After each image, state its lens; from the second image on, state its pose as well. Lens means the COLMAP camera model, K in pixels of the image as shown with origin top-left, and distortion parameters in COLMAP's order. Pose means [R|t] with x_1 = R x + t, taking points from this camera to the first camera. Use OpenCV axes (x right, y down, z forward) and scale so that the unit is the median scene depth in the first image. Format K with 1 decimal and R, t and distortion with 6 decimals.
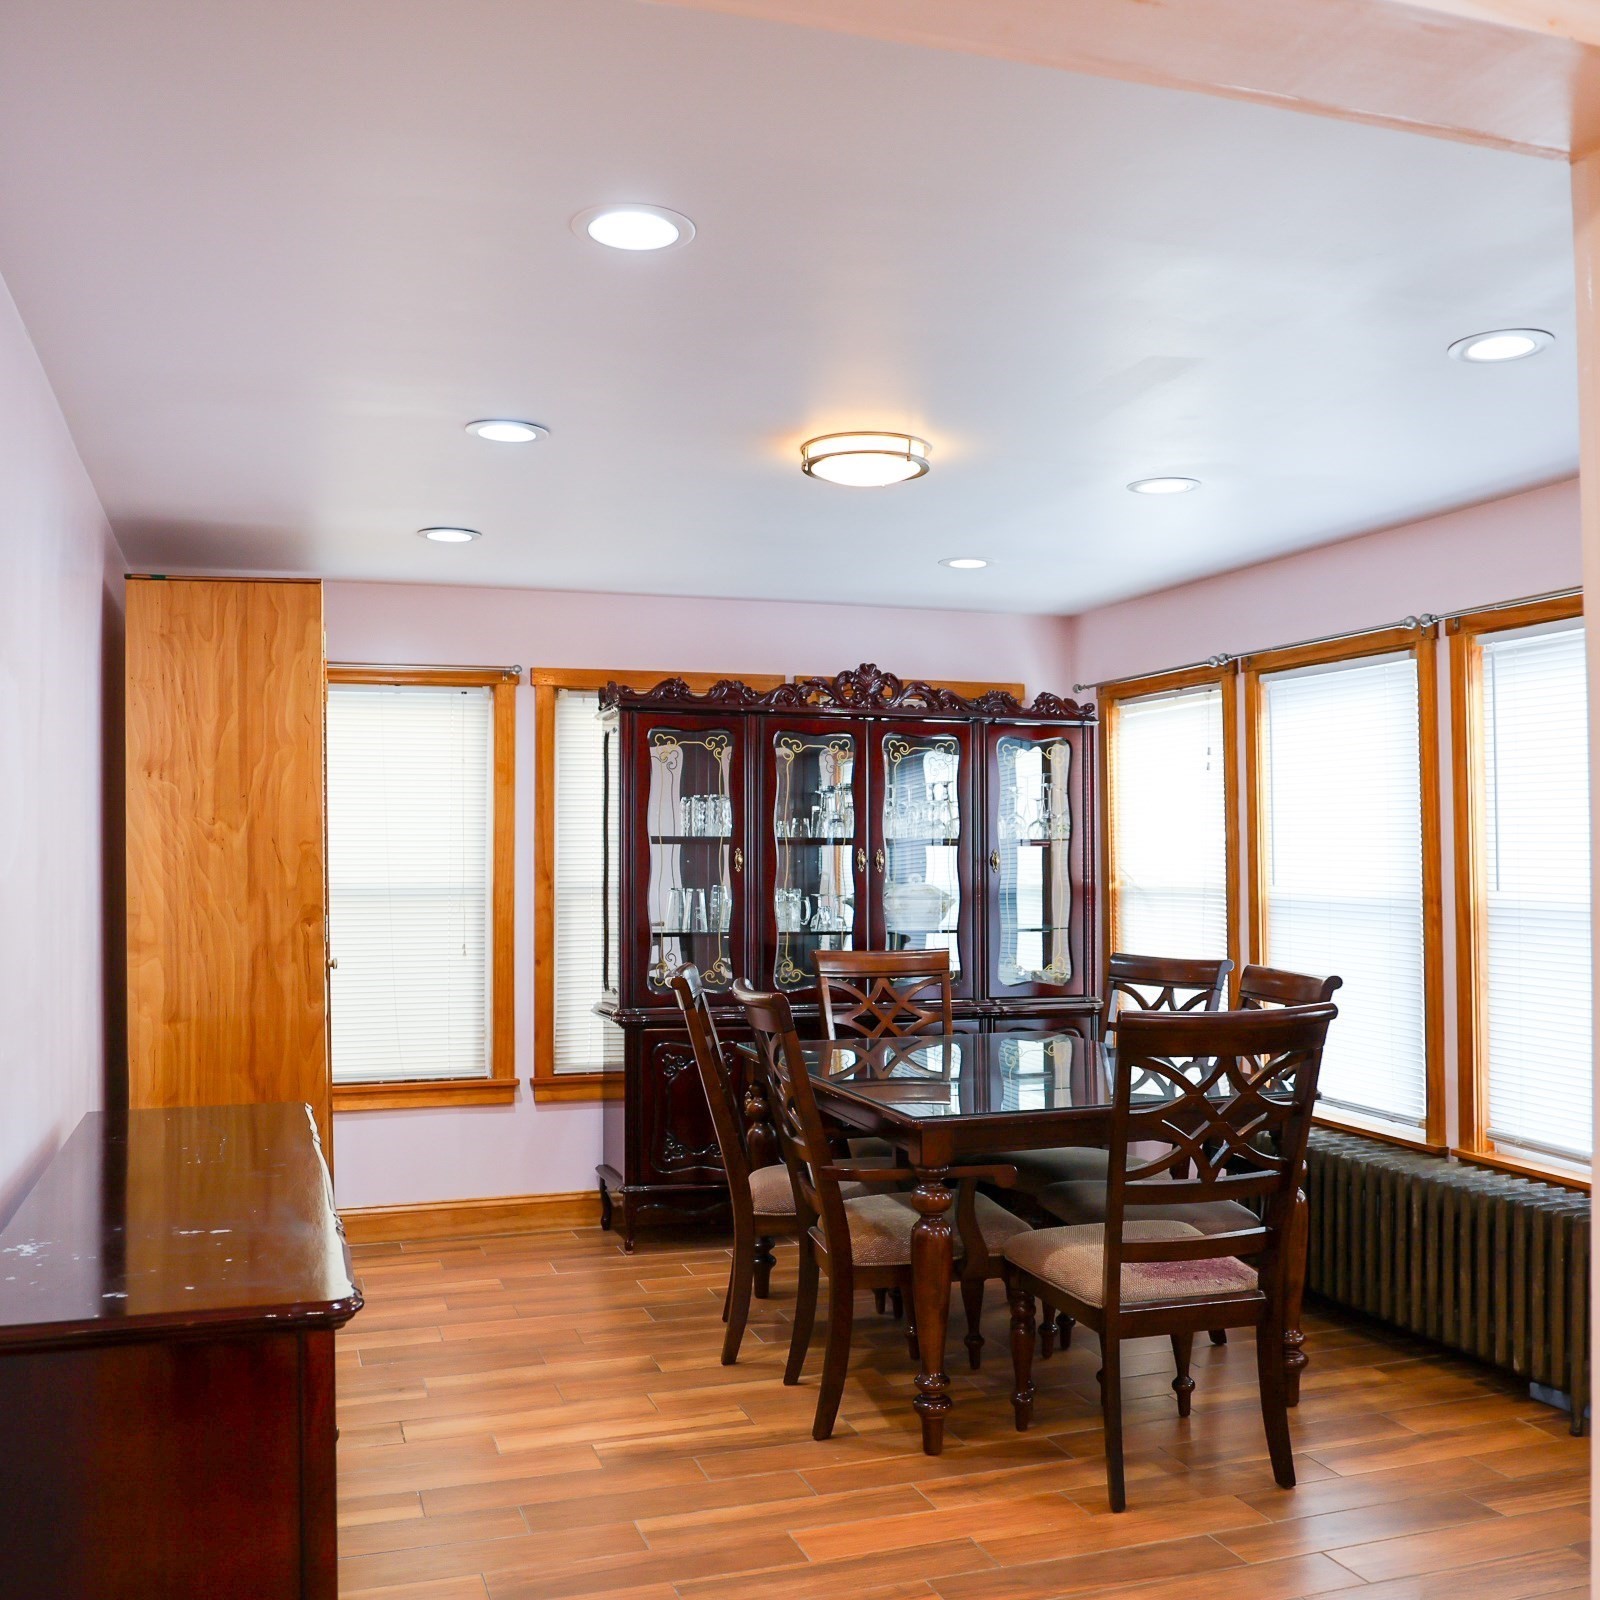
lens RADIAL K [[1654.7, 0, 853.9], [0, 1654.7, 799.7], [0, 0, 1]] dist [-0.072233, 0.000000]
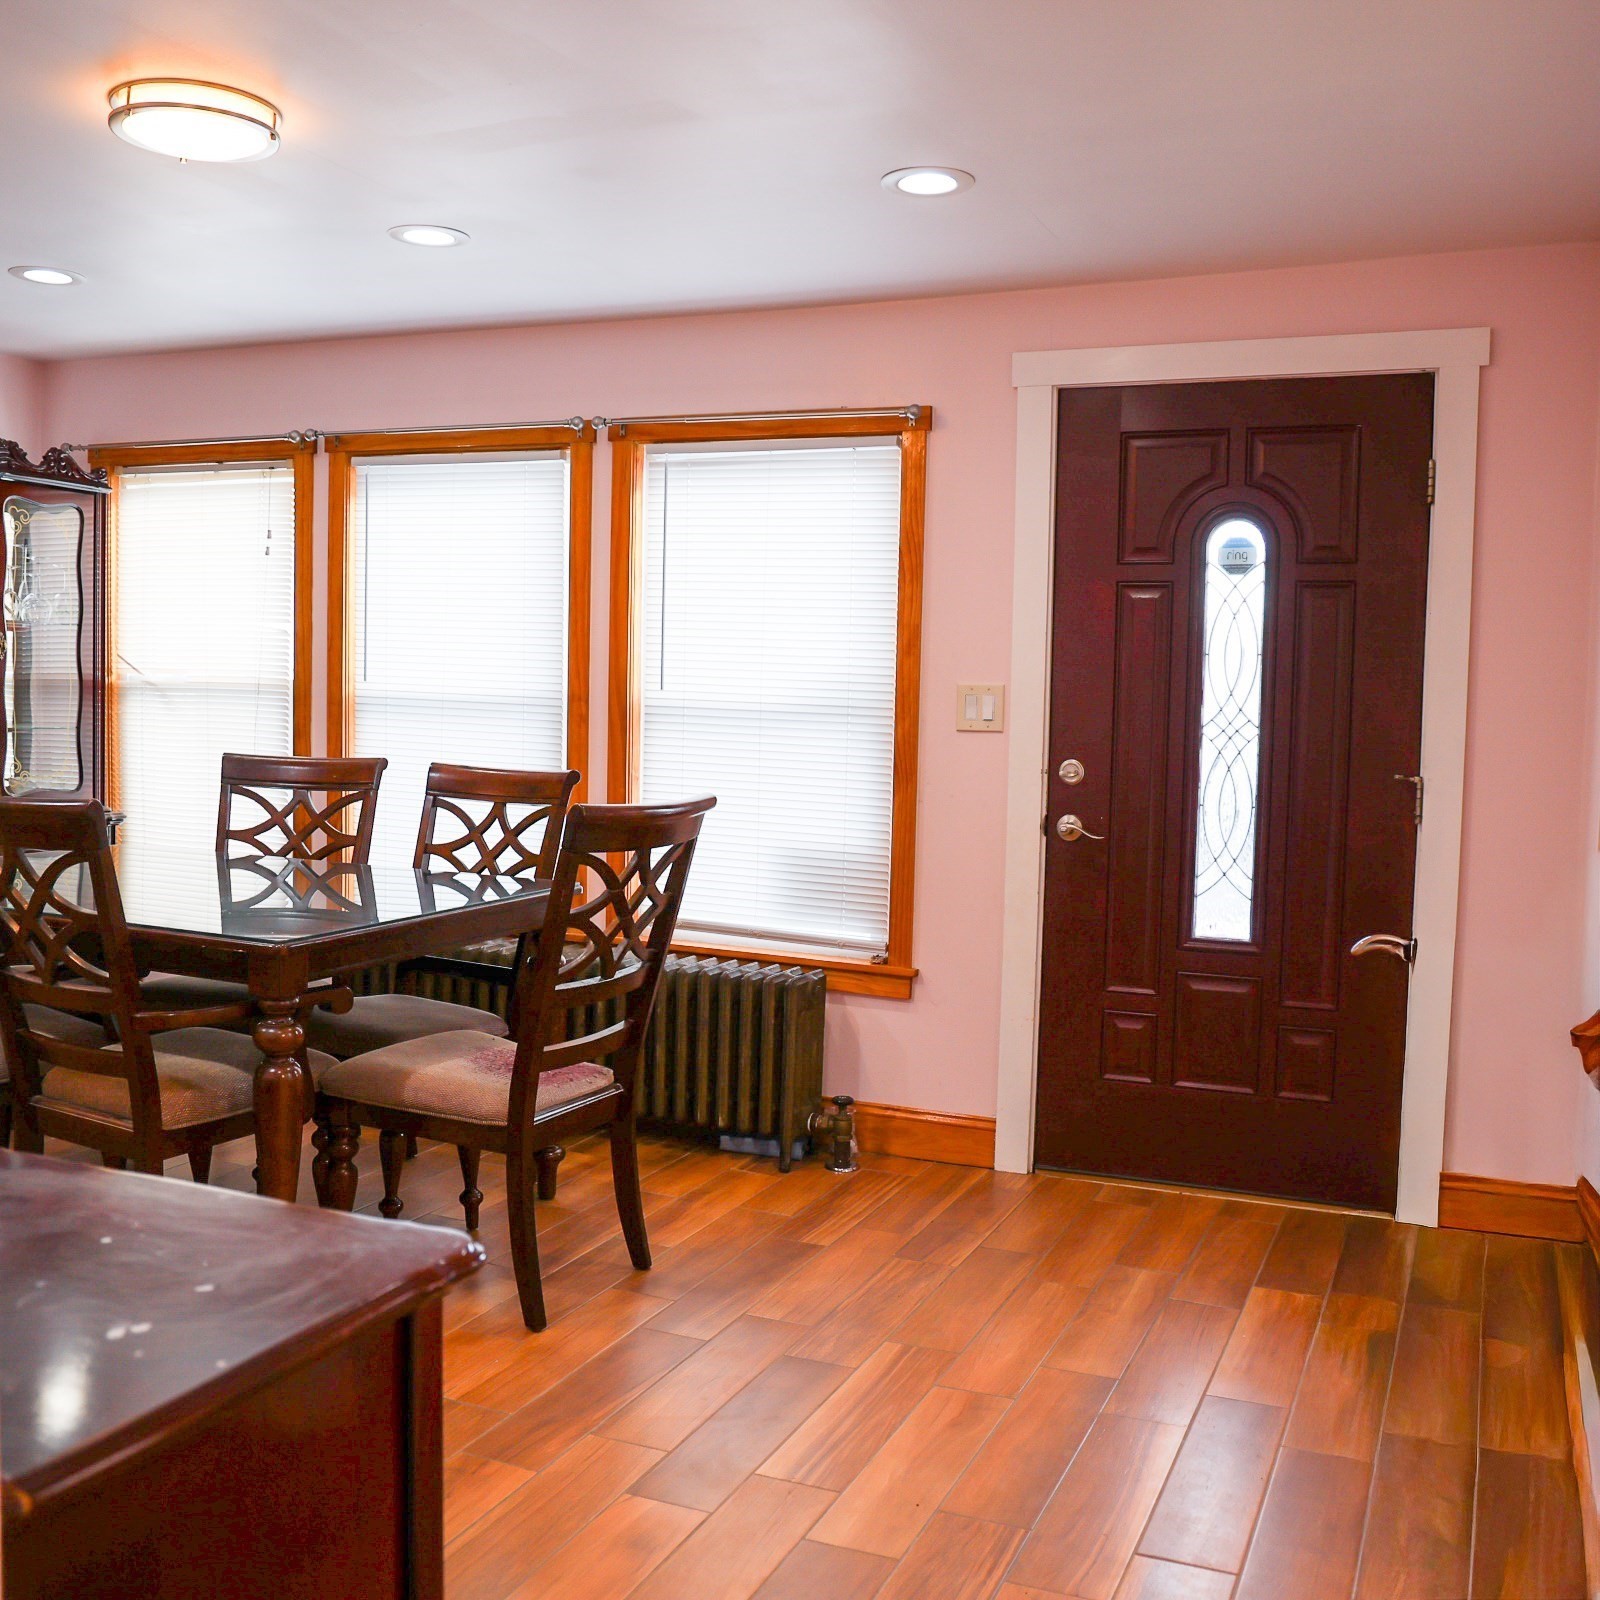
lens RADIAL K [[1654.7, 0, 703.0], [0, 1654.7, 790.1], [0, 0, 1]] dist [-0.072233, 0.000000]
pose [[0.681262, -0.023514, 0.731662, -0.360989], [-0.053699, 0.995186, 0.081984, 0.029839], [-0.730068, -0.095142, 0.676719, 0.239388]]
